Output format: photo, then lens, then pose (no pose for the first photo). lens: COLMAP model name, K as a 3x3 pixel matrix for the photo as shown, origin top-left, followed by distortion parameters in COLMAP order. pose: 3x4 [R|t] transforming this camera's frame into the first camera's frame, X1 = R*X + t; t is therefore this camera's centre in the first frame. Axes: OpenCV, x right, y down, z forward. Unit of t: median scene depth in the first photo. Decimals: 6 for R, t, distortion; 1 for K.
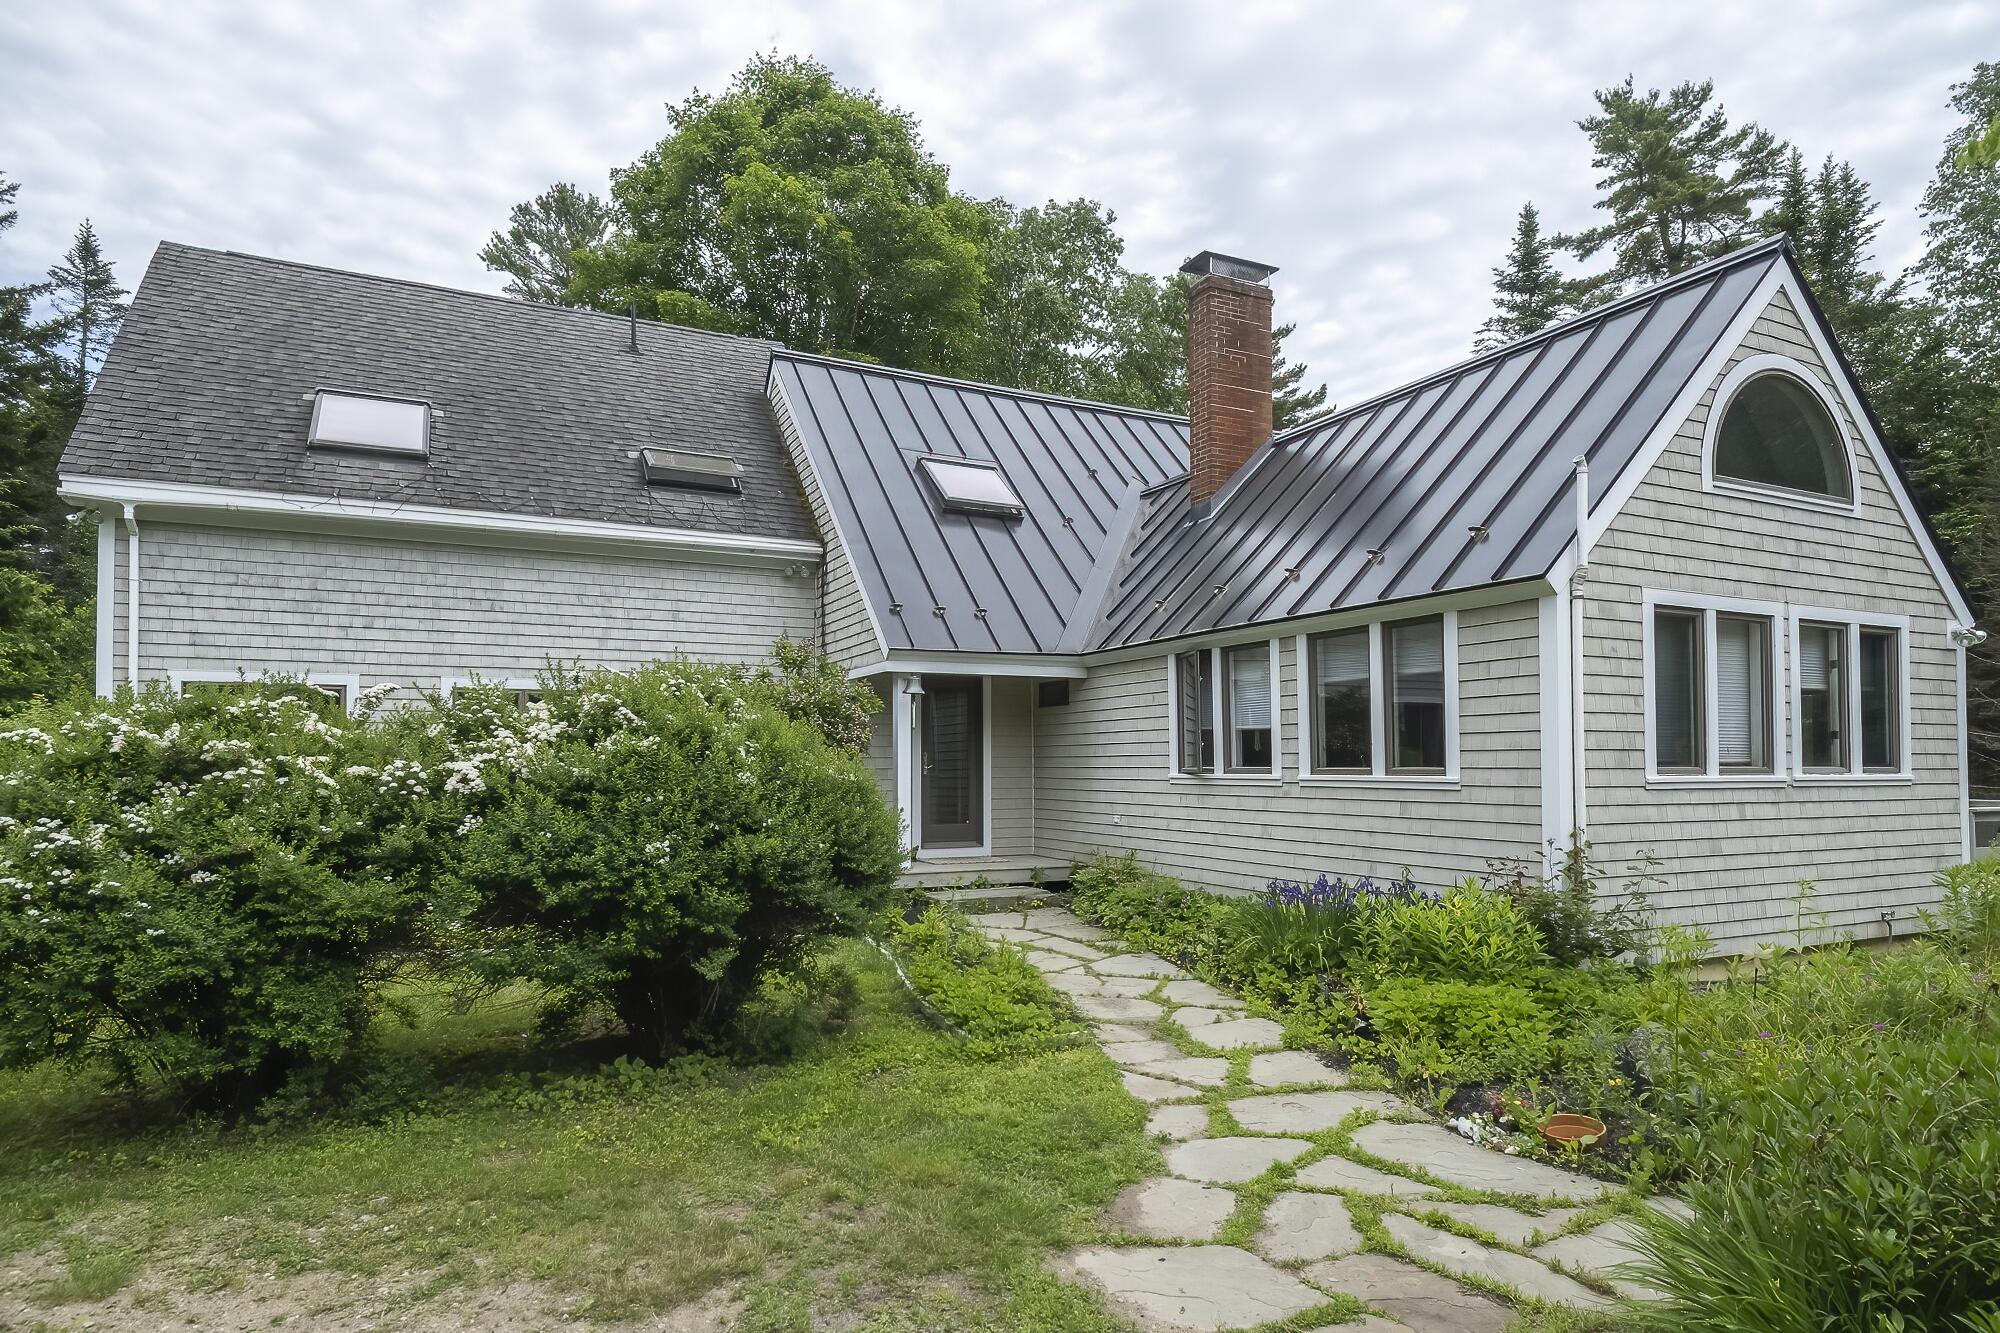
lens RADIAL K [[1059.3, 0, 984.6], [0, 1059.3, 731.7], [0, 0, 1]] dist [0.012266, -0.004079]
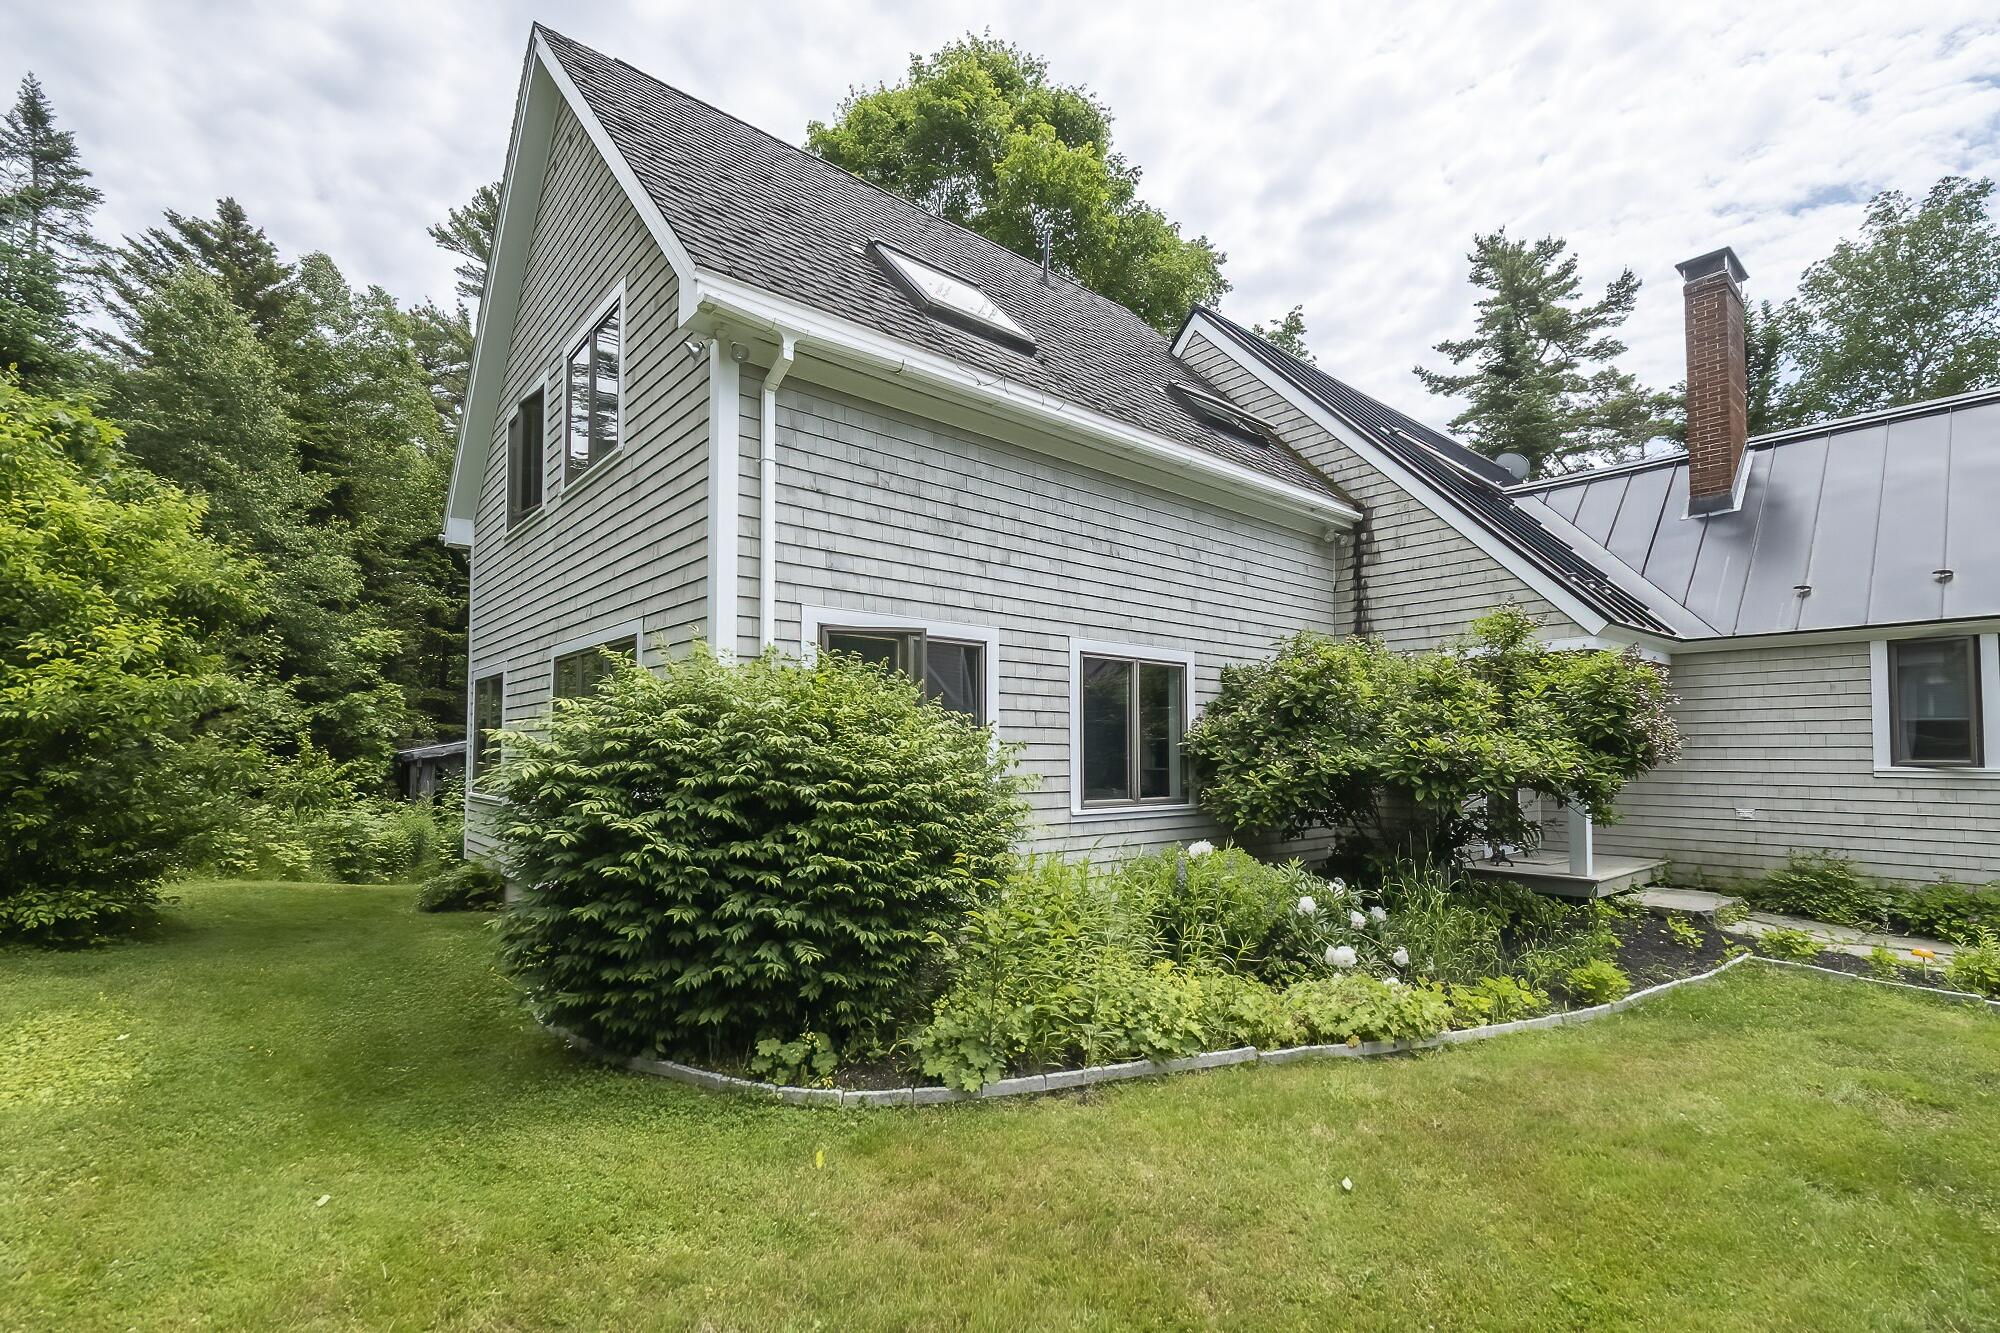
lens RADIAL K [[857.6, 0, 984.2], [0, 857.6, 713.7], [0, 0, 1]] dist [0.014419, -0.002999]
pose [[0.964297, 0.016186, 0.264326, -0.760535], [-0.012198, 0.999786, -0.016725, 0.015041], [-0.264540, 0.012904, 0.964288, 0.443514]]
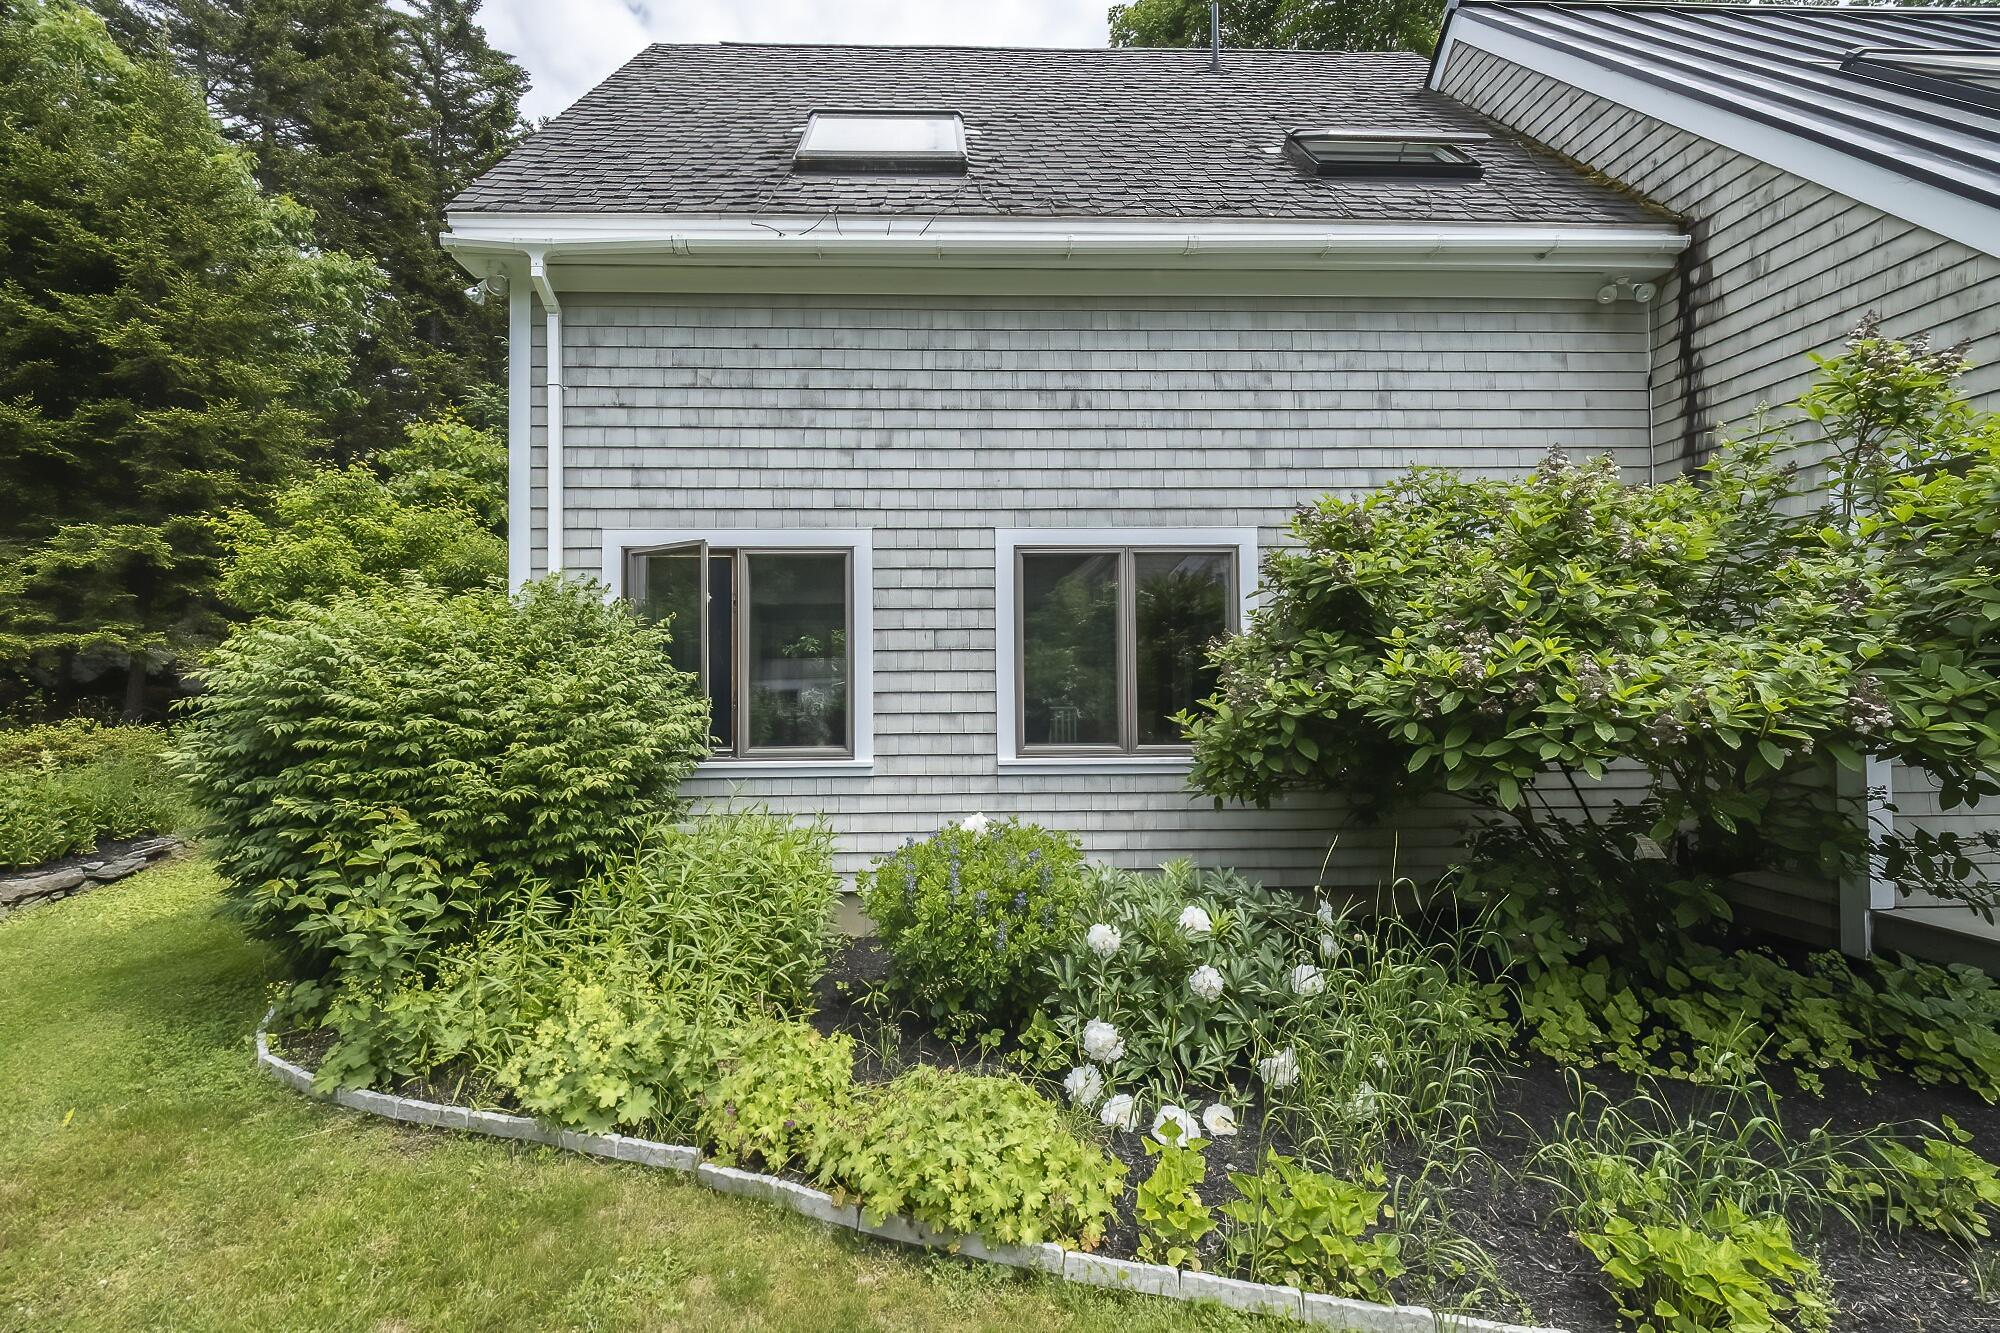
lens RADIAL K [[857.6, 0, 1037.4], [0, 857.6, 645.3], [0, 0, 1]] dist [0.014419, -0.002999]
pose [[0.926269, -0.018103, -0.376429, -0.330409], [0.016492, 0.999836, -0.007502, 0.016180], [0.376503, 0.000741, 0.926415, 0.603167]]
